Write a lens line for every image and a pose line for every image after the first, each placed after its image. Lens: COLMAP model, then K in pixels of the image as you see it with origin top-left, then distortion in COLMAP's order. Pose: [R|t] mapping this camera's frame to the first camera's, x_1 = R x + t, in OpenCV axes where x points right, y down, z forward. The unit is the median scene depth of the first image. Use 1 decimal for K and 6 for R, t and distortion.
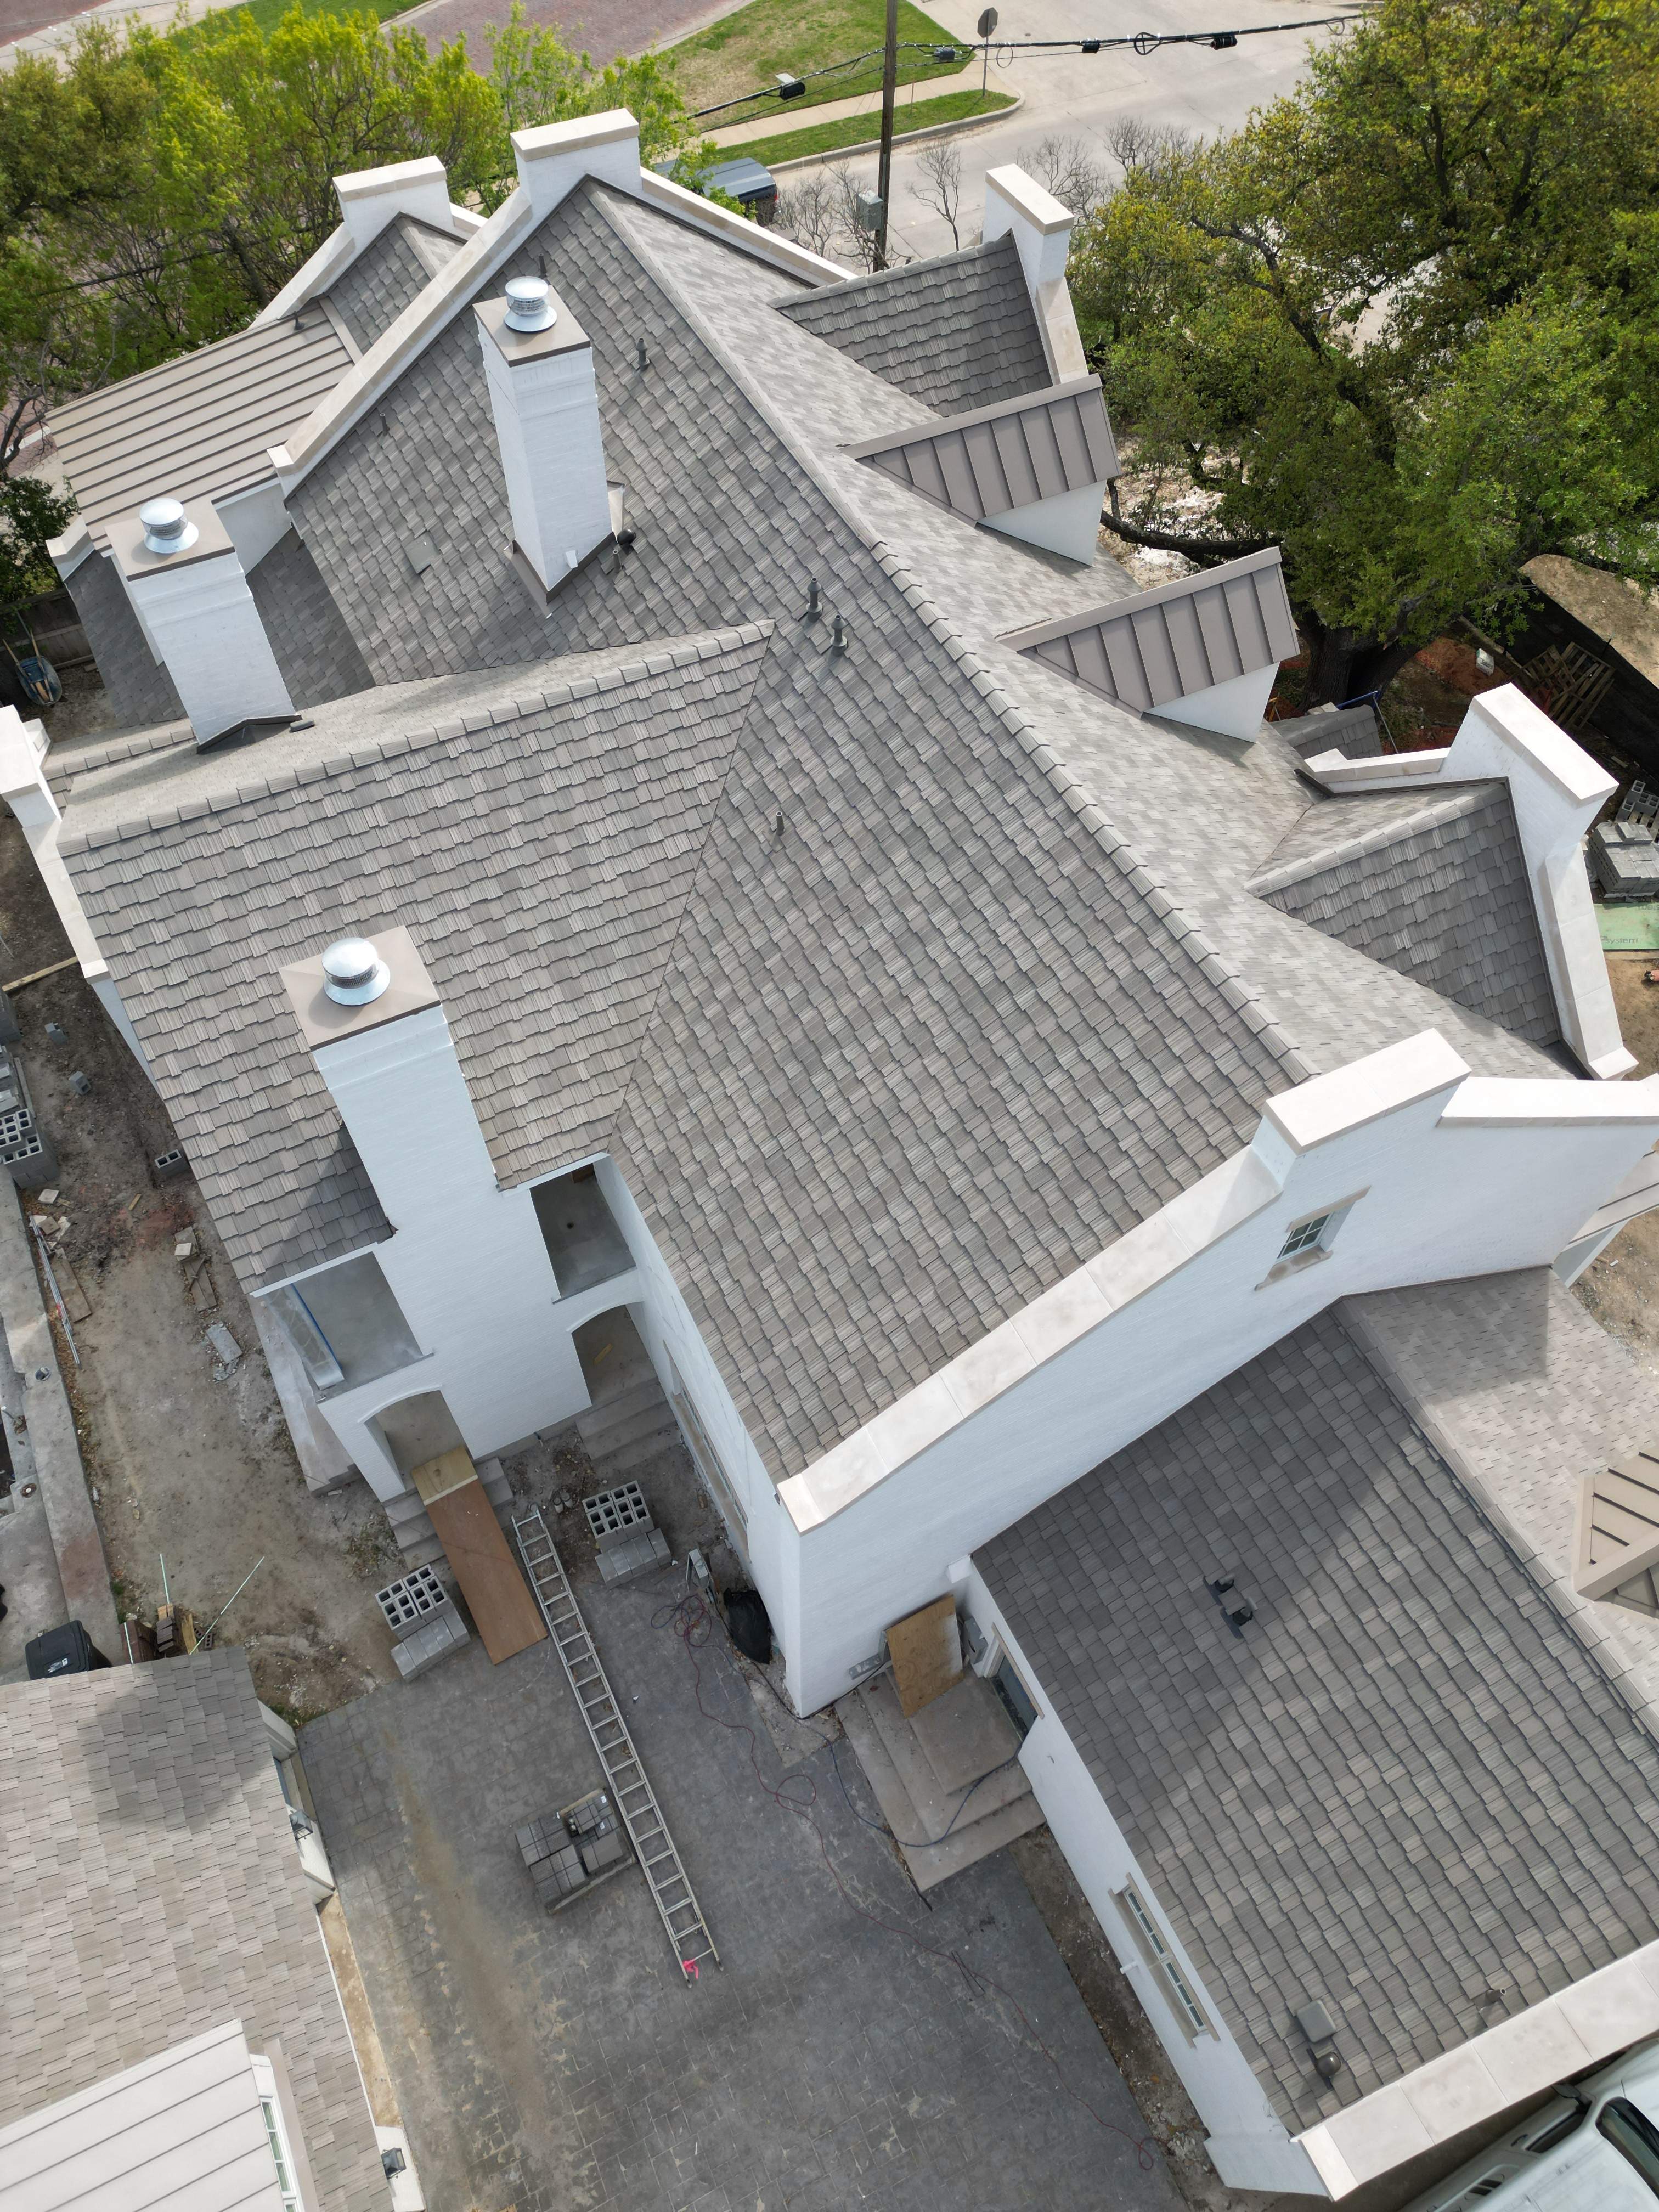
lens RADIAL K [[1544.2, 0, 822.5], [0, 1544.2, 1102.7], [0, 0, 1]] dist [0.066492, -0.051835]
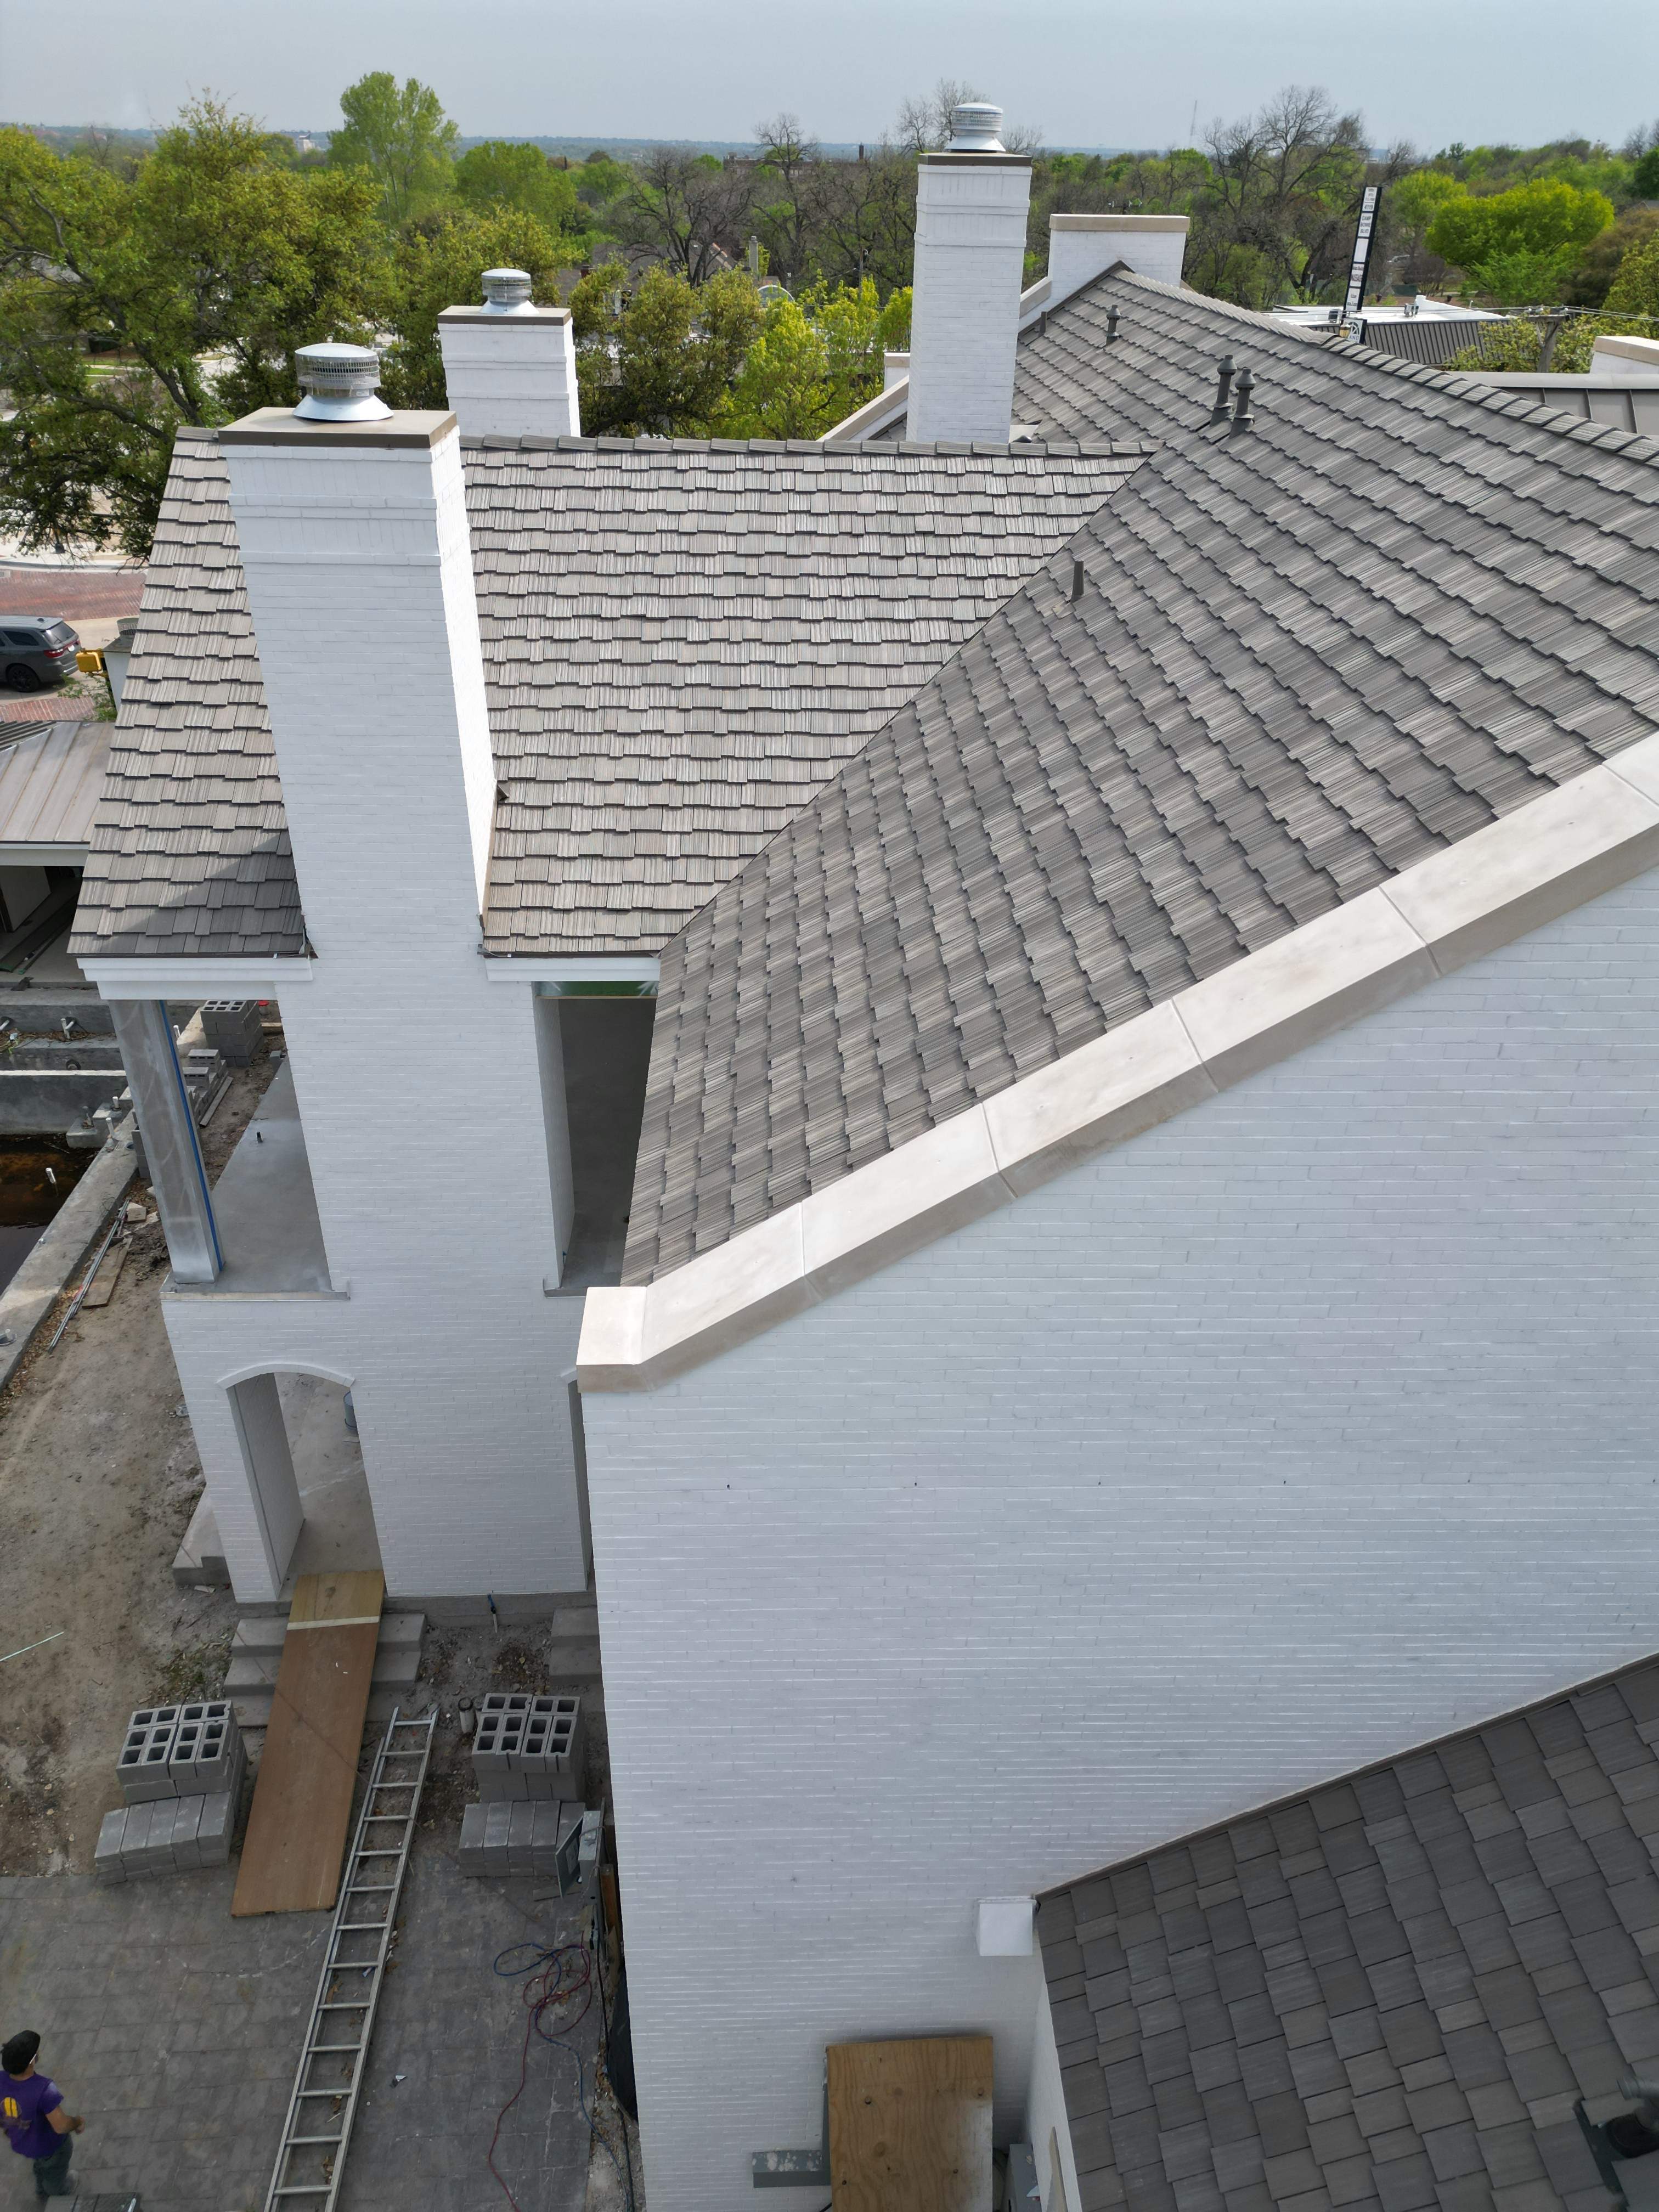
lens RADIAL K [[1544.2, 0, 820.3], [0, 1544.2, 1103.8], [0, 0, 1]] dist [0.066492, -0.051835]
pose [[0.909931, 0.220275, -0.351432, 0.153055], [-0.349192, 0.864079, -0.362535, 0.287256], [0.223808, 0.452599, 0.863171, 0.500145]]
